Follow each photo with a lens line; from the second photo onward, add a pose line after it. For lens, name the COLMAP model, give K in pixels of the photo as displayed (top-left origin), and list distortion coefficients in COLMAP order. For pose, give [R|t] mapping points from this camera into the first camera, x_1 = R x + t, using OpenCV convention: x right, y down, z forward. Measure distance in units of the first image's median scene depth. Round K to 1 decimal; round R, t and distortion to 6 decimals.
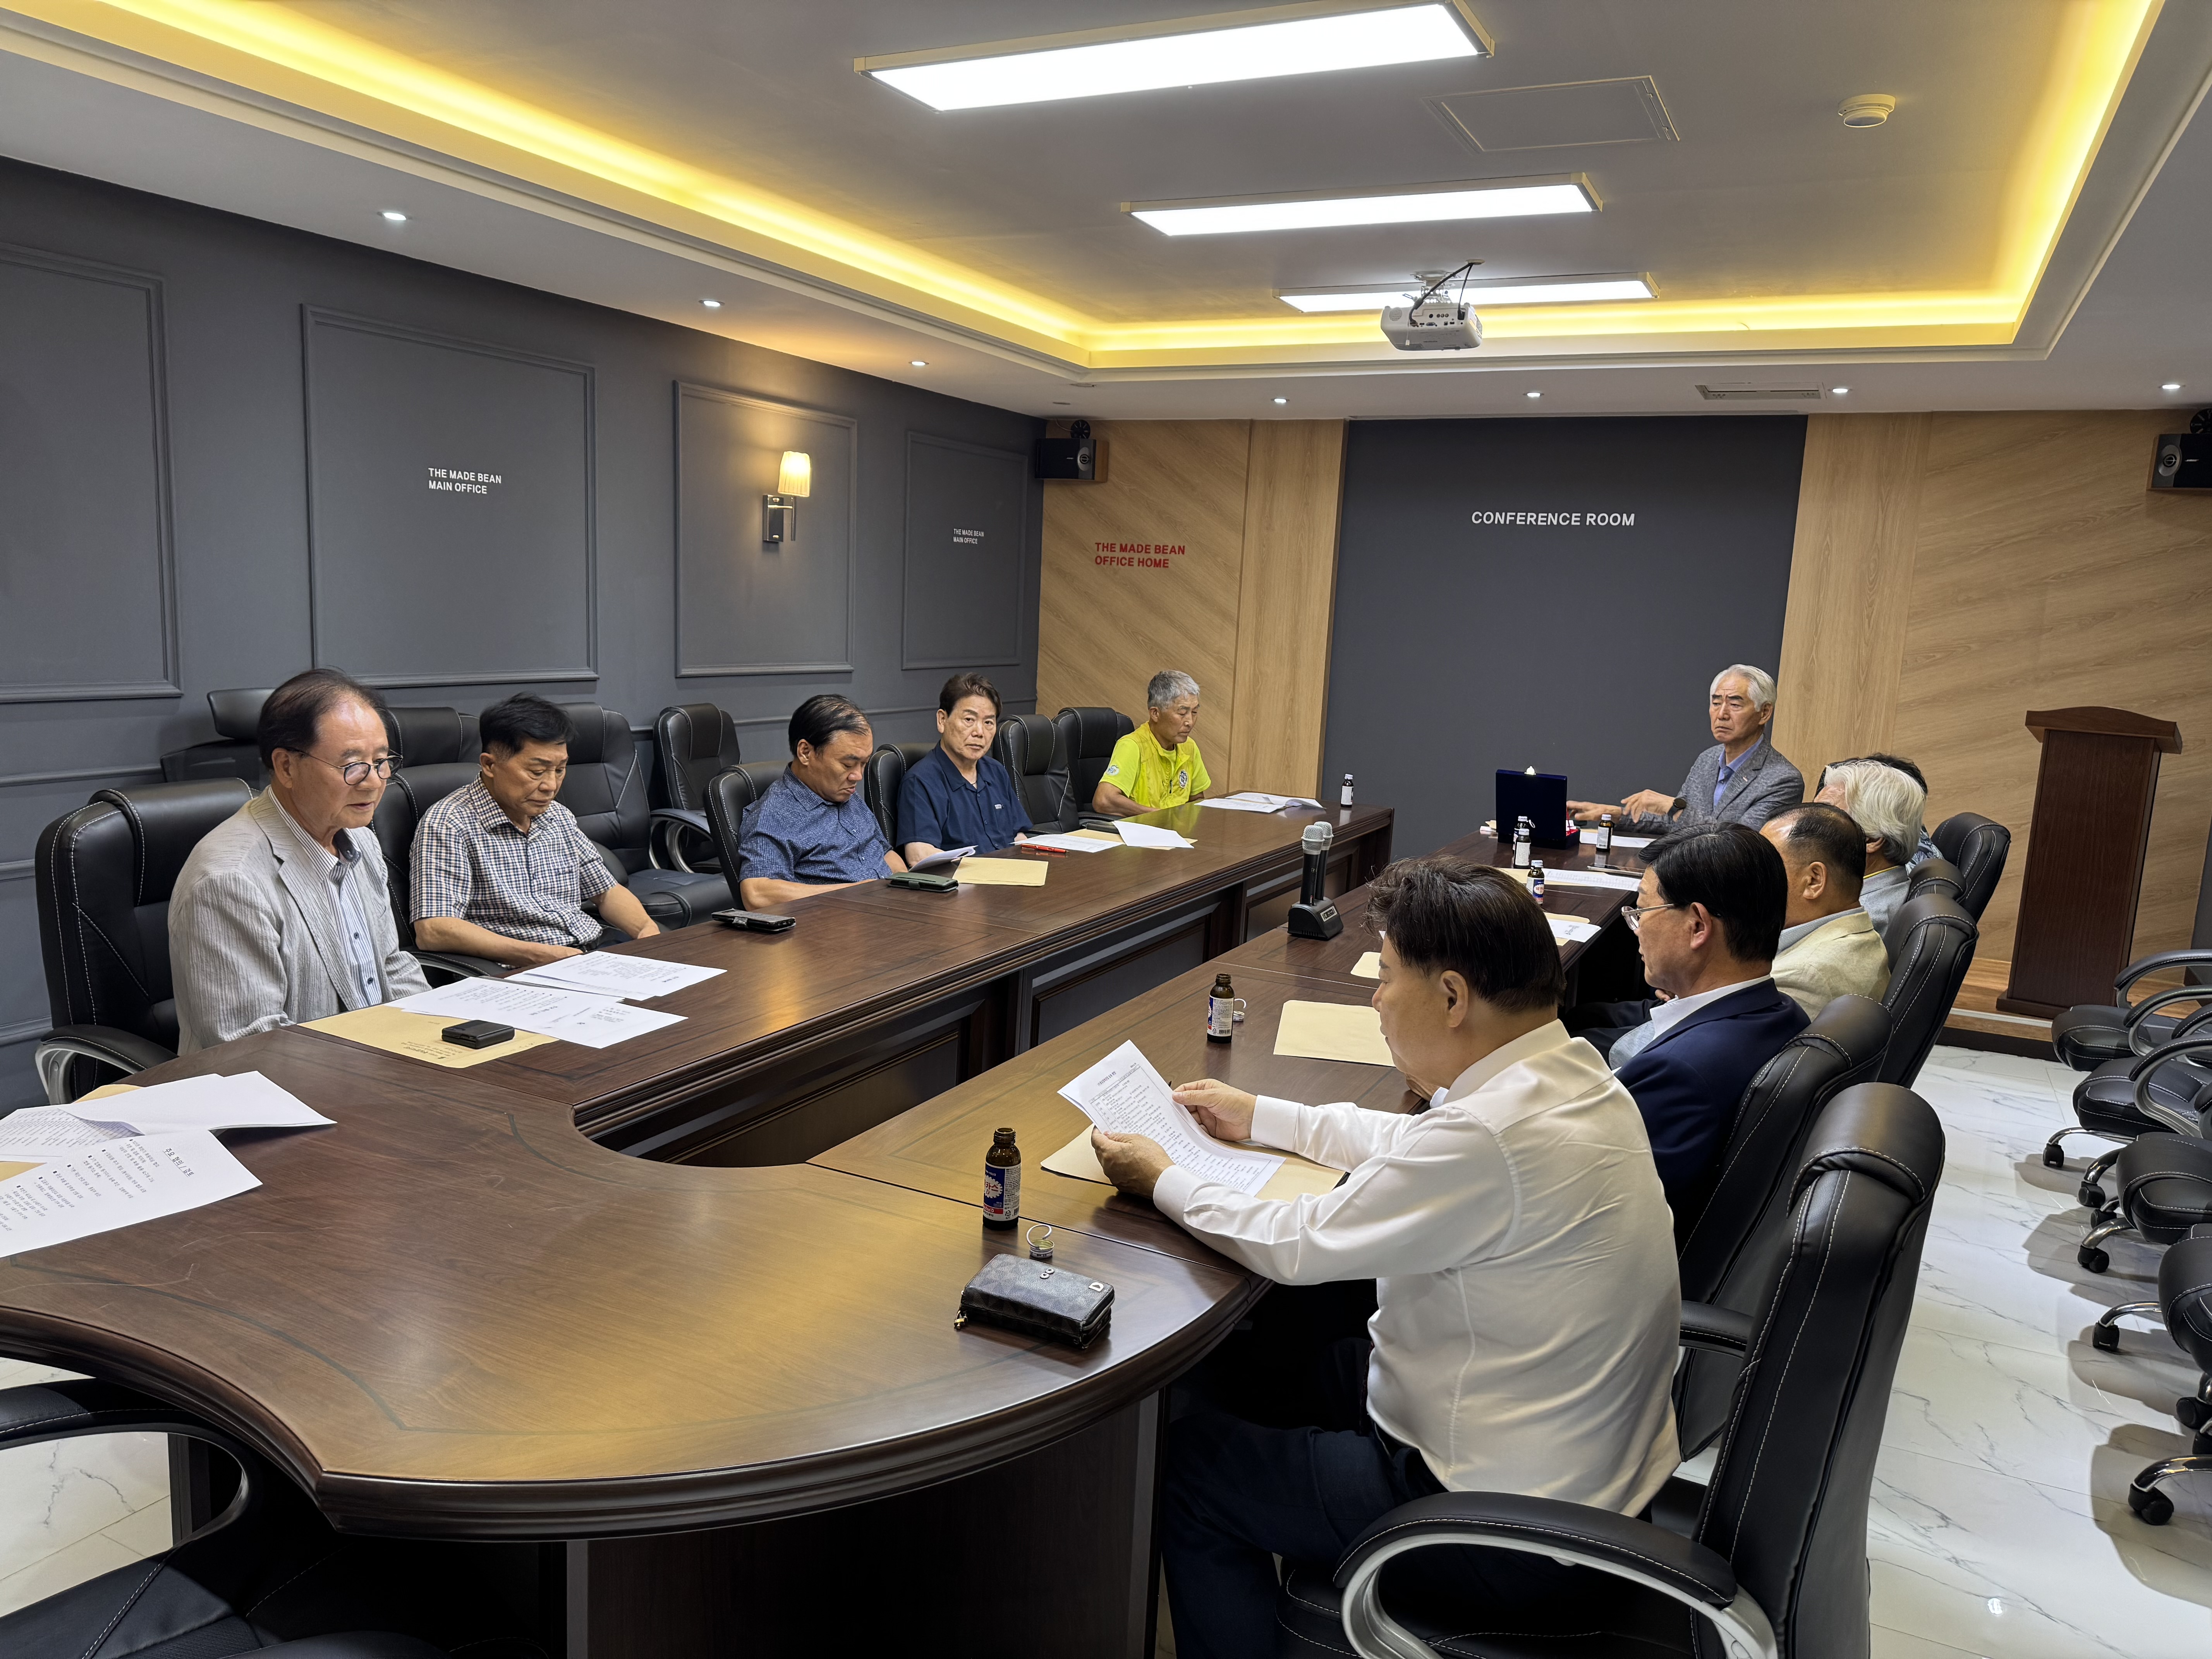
lens RADIAL K [[1543.1, 0, 1106.0], [0, 1543.1, 829.5], [0, 0, 1]] dist [-0.002340, -0.033913]
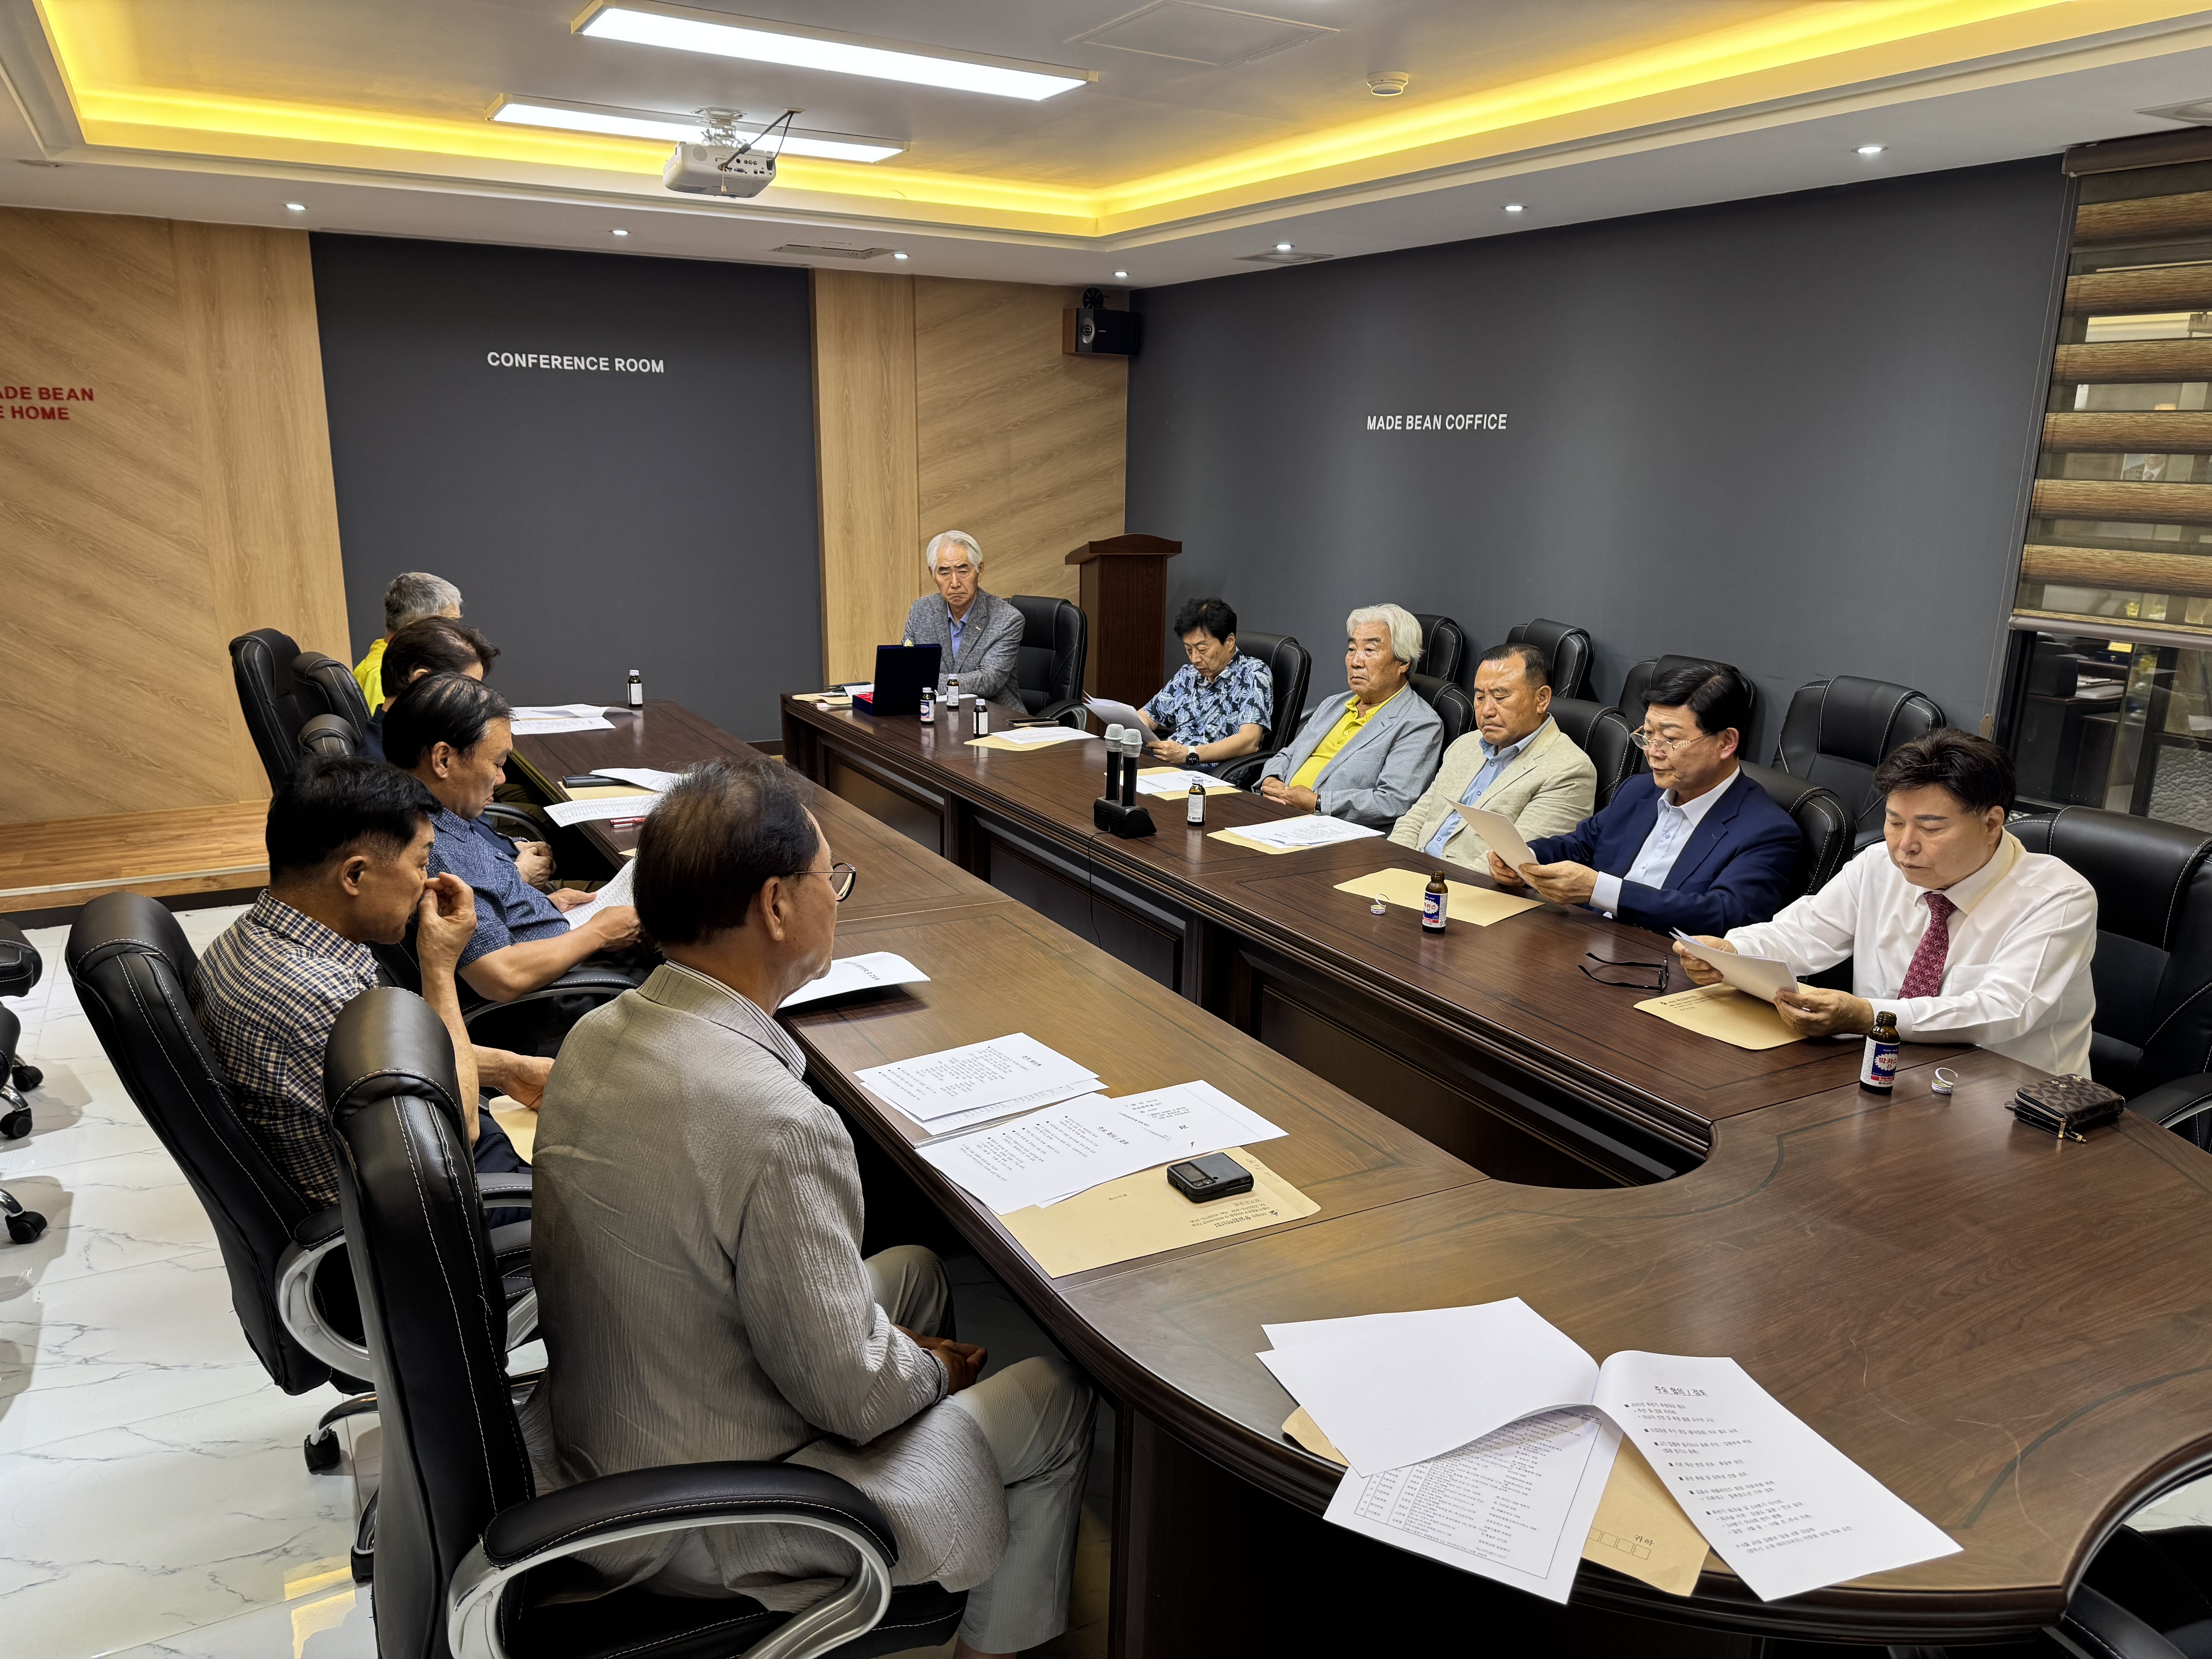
lens RADIAL K [[1546.9, 0, 1106.0], [0, 1546.9, 829.5], [0, 0, 1]] dist [0.064384, -0.093847]
pose [[0.553995, -0.227836, 0.800737, -0.381758], [0.125896, 0.973690, 0.189944, -0.072632], [-0.822946, -0.004418, 0.568103, 0.222688]]
